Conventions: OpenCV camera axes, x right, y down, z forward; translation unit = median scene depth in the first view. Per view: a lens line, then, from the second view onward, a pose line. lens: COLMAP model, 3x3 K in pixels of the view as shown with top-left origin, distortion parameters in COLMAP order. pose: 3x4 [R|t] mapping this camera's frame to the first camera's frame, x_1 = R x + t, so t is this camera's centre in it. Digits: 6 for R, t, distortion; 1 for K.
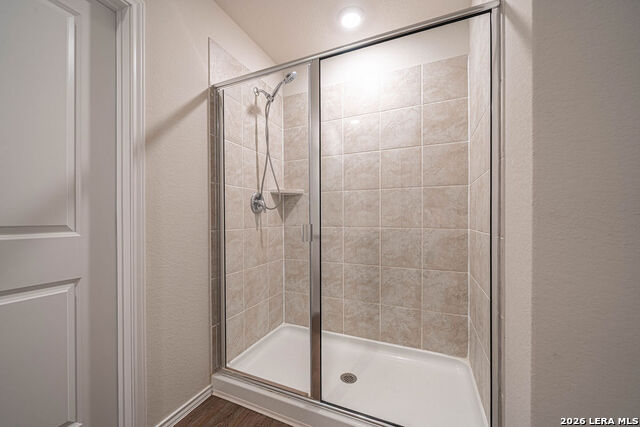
lens RADIAL K [[237.3, 0, 320.8], [0, 237.3, 217.6], [0, 0, 1]] dist [0.000606, -0.000072]
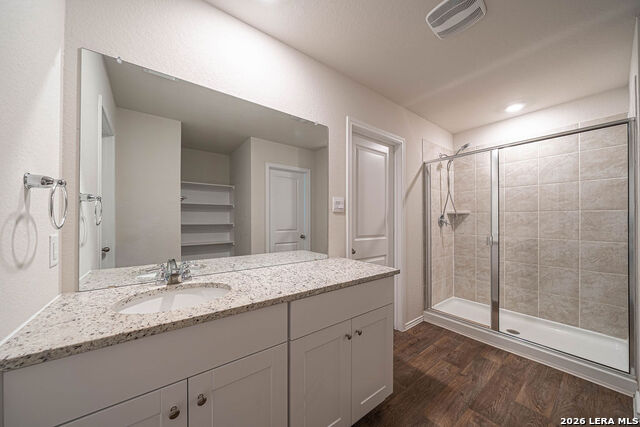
lens RADIAL K [[219.7, 0, 318.7], [0, 219.7, 218.2], [0, 0, 1]] dist [-0.006182, 0.000254]
pose [[0.872531, -0.000915, -0.488557, -0.270640], [-0.000190, 0.999998, -0.002211, -0.077416], [0.488558, 0.002022, 0.872529, -0.817960]]
